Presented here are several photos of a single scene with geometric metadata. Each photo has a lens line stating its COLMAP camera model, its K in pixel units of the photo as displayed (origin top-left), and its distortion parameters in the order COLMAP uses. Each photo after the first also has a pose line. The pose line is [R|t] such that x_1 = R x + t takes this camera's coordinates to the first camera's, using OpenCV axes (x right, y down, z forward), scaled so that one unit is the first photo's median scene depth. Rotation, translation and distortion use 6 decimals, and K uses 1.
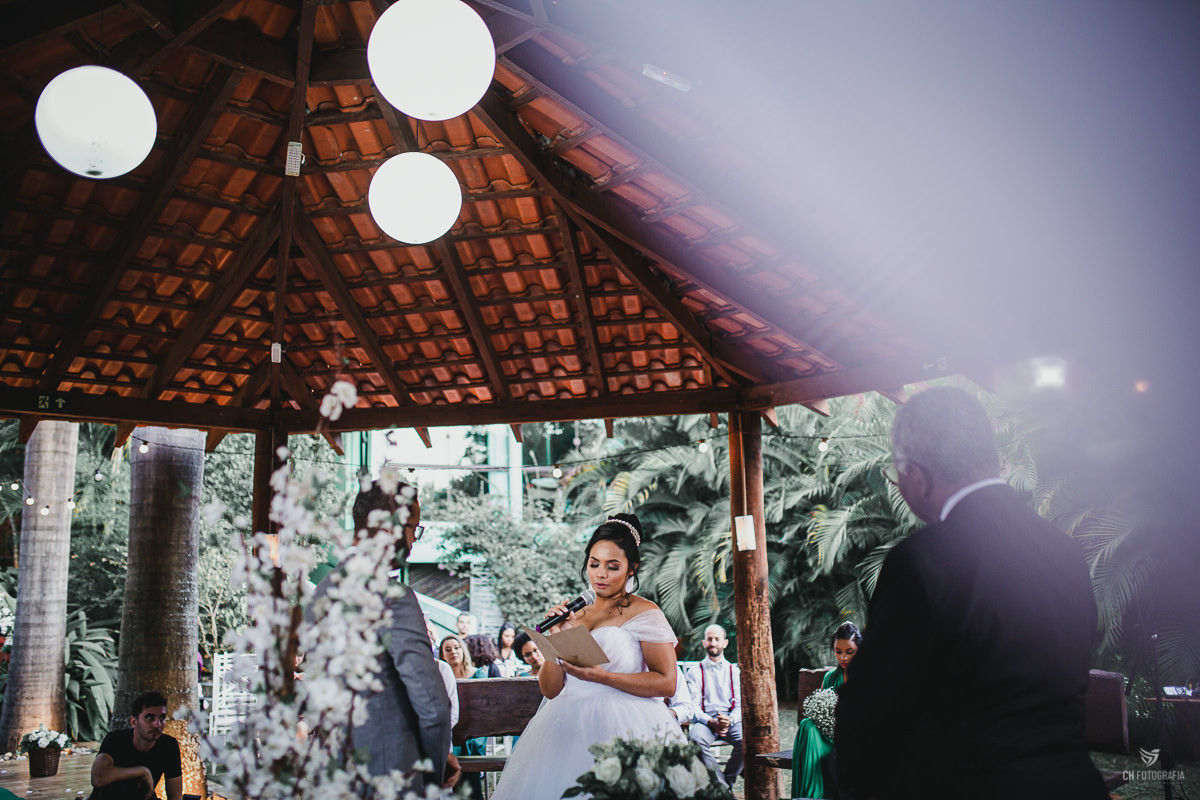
lens RADIAL K [[1157.4, 0, 600.0], [0, 1157.4, 400.0], [0, 0, 1]] dist [0.014803, -0.010822]
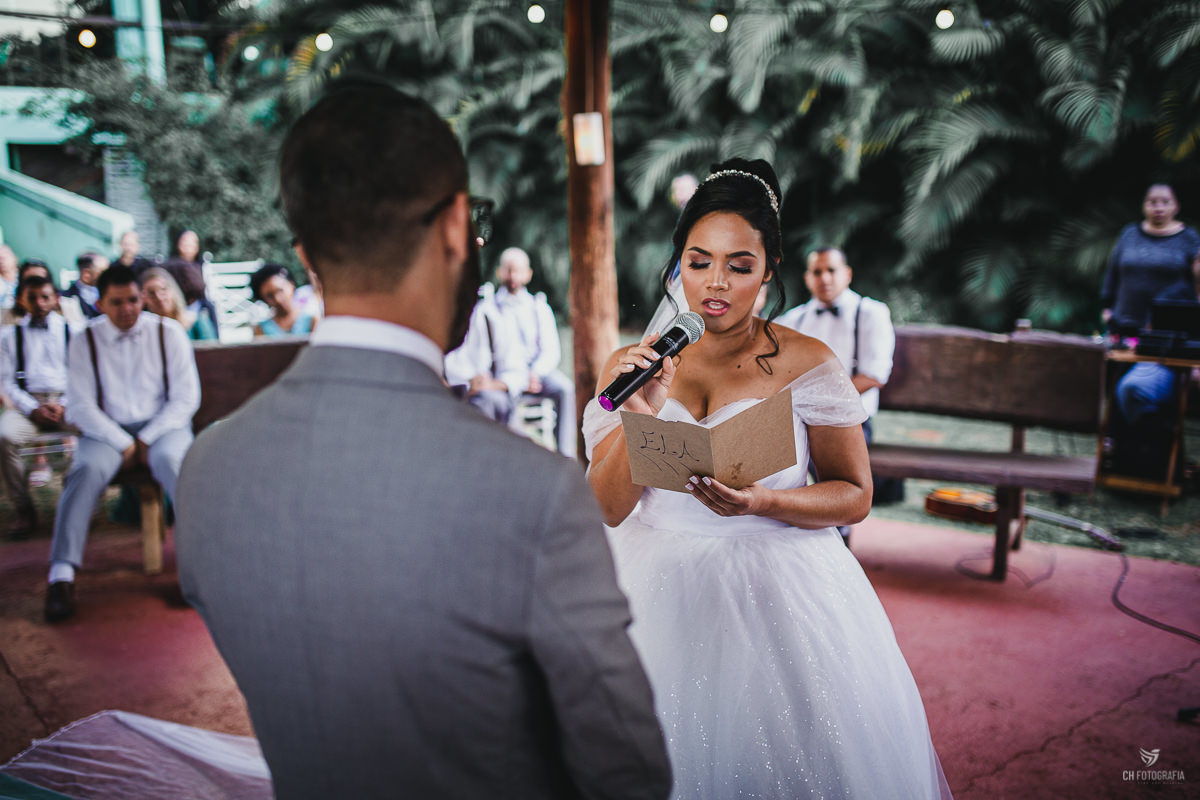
lens RADIAL K [[1157.4, 0, 600.0], [0, 1157.4, 400.0], [0, 0, 1]] dist [0.014803, -0.010822]
pose [[0.949959, -0.051638, 0.308076, -0.060483], [-0.061645, 0.935856, 0.346948, 0.008515], [-0.306230, -0.348578, 0.885842, 0.165903]]
